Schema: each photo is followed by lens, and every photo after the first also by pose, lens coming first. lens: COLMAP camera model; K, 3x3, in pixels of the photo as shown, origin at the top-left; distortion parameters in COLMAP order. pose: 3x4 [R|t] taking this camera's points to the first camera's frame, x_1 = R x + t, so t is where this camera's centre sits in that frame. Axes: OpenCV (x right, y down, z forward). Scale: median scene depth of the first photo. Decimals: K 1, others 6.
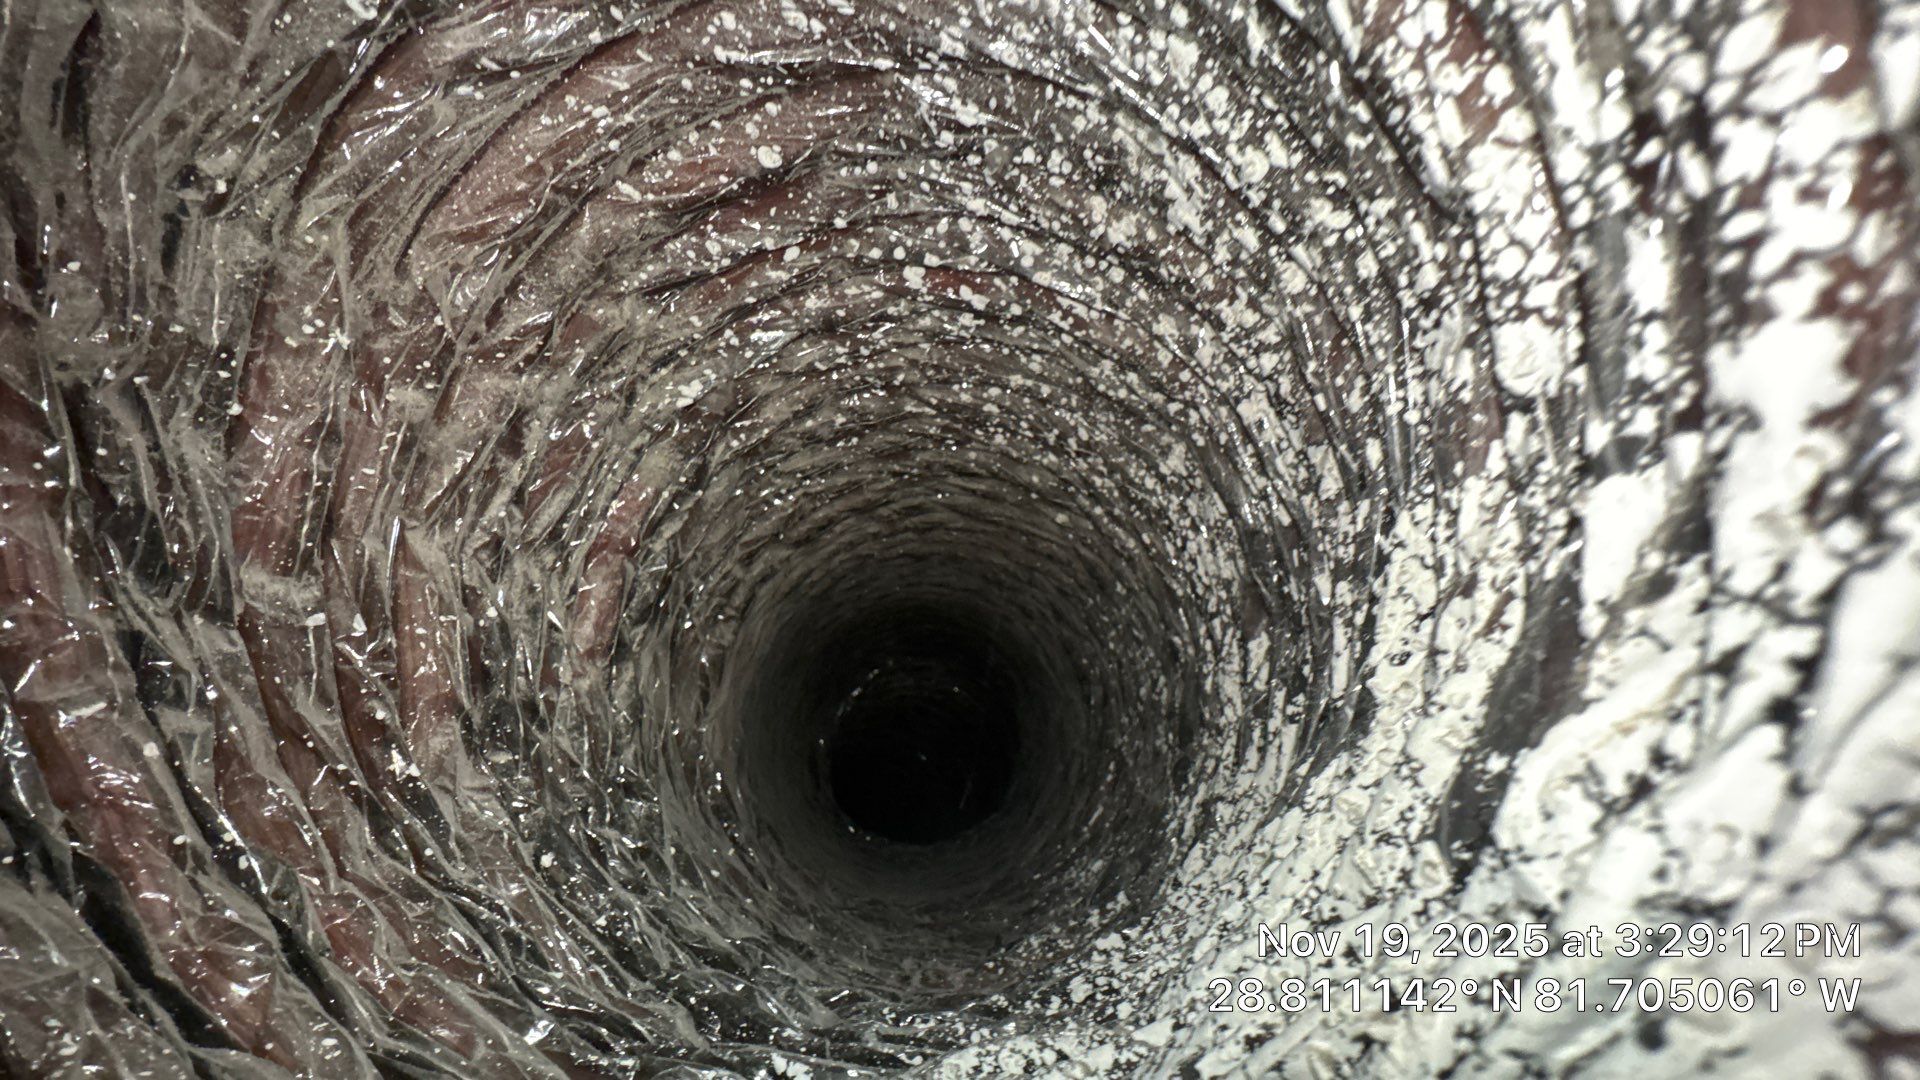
lens RADIAL K [[776.8, 0, 951.8], [0, 776.8, 536.7], [0, 0, 1]] dist [-0.003818, 0.001249]
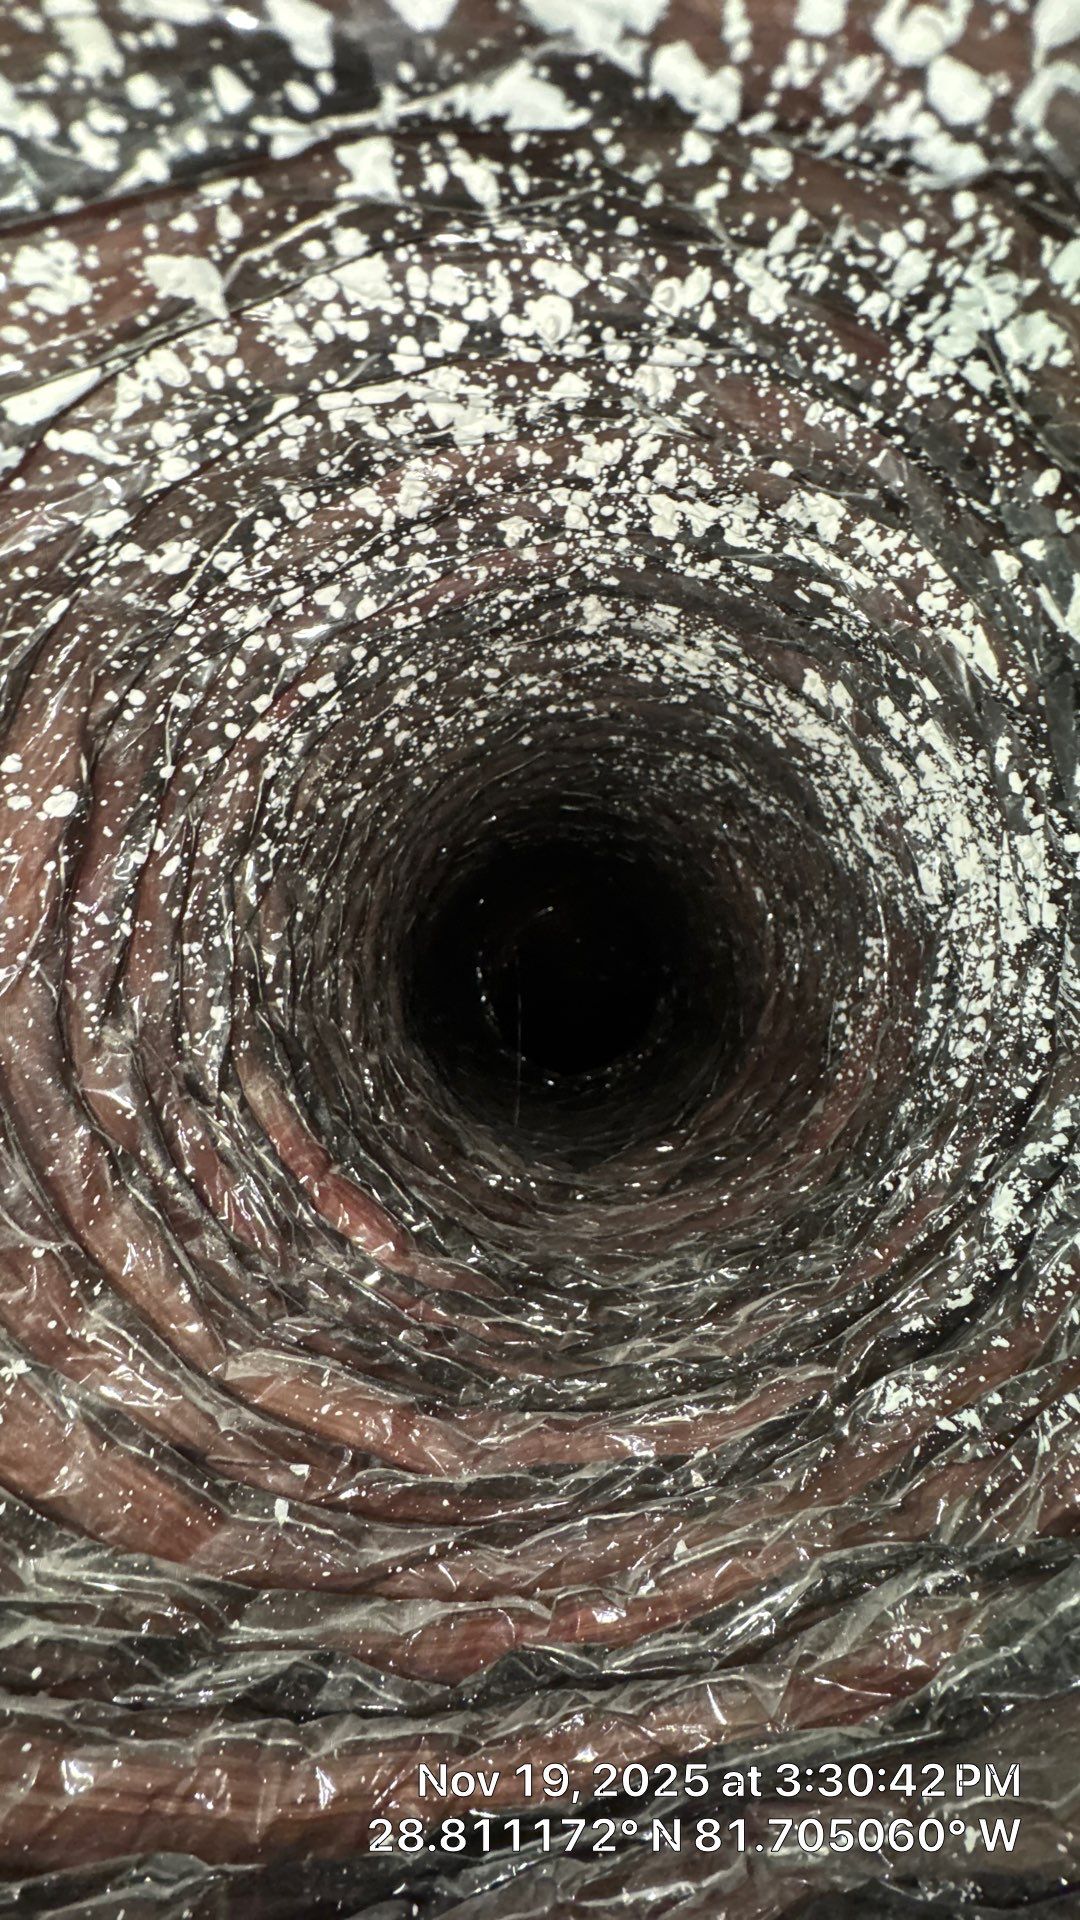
lens RADIAL K [[776.8, 0, 532.5], [0, 776.8, 963.9], [0, 0, 1]] dist [-0.003818, 0.001249]
pose [[0.595078, -0.802776, -0.037854, -0.055312], [0.777693, 0.563327, 0.279026, -0.251864], [-0.202671, -0.195481, 0.959537, 0.135212]]
